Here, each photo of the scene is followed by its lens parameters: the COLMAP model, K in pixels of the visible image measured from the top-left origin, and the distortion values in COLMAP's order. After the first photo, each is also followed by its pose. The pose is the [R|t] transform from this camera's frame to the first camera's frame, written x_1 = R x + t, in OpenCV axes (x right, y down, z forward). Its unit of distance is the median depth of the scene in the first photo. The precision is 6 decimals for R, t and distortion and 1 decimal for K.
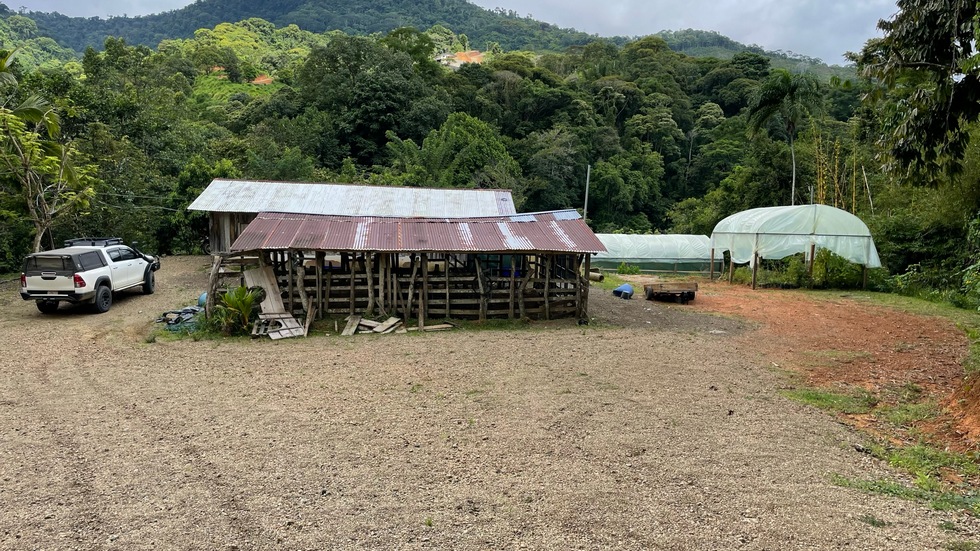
lens RADIAL K [[730.8, 0, 487.6], [0, 730.8, 268.0], [0, 0, 1]] dist [0.044080, -0.051169]
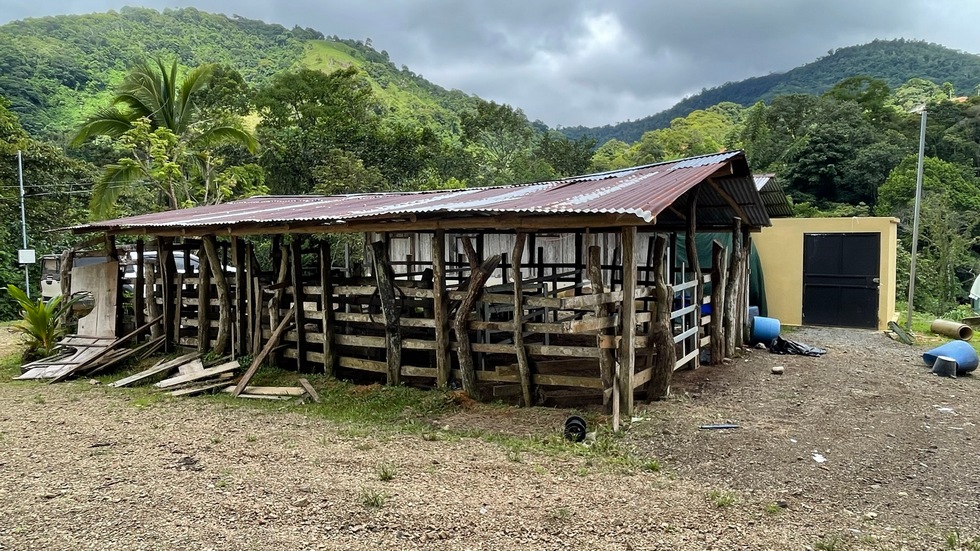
lens RADIAL K [[637.0, 0, 487.8], [0, 637.0, 273.4], [0, 0, 1]] dist [-0.010513, -0.003922]
pose [[0.784534, -0.001566, -0.620084, 0.026912], [-0.045426, 0.997165, -0.059992, 0.002343], [0.618419, 0.075234, 0.782239, 0.071939]]
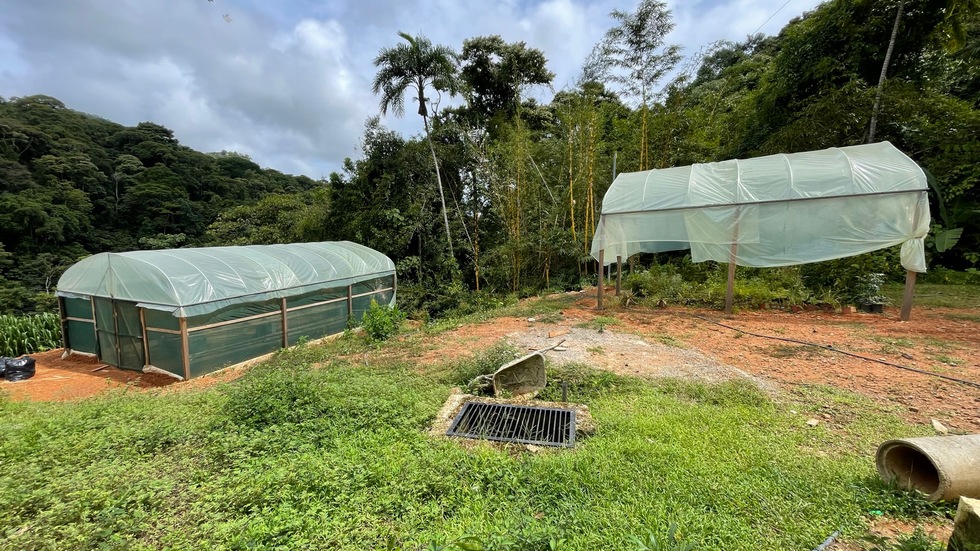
lens RADIAL K [[388.3, 0, 492.7], [0, 388.3, 275.7], [0, 0, 1]] dist [-0.010201, -0.000275]
pose [[0.481821, -0.128781, 0.866755, 0.005188], [0.109176, 0.990257, 0.086441, -0.007206], [-0.869442, 0.052979, 0.491186, 0.171260]]
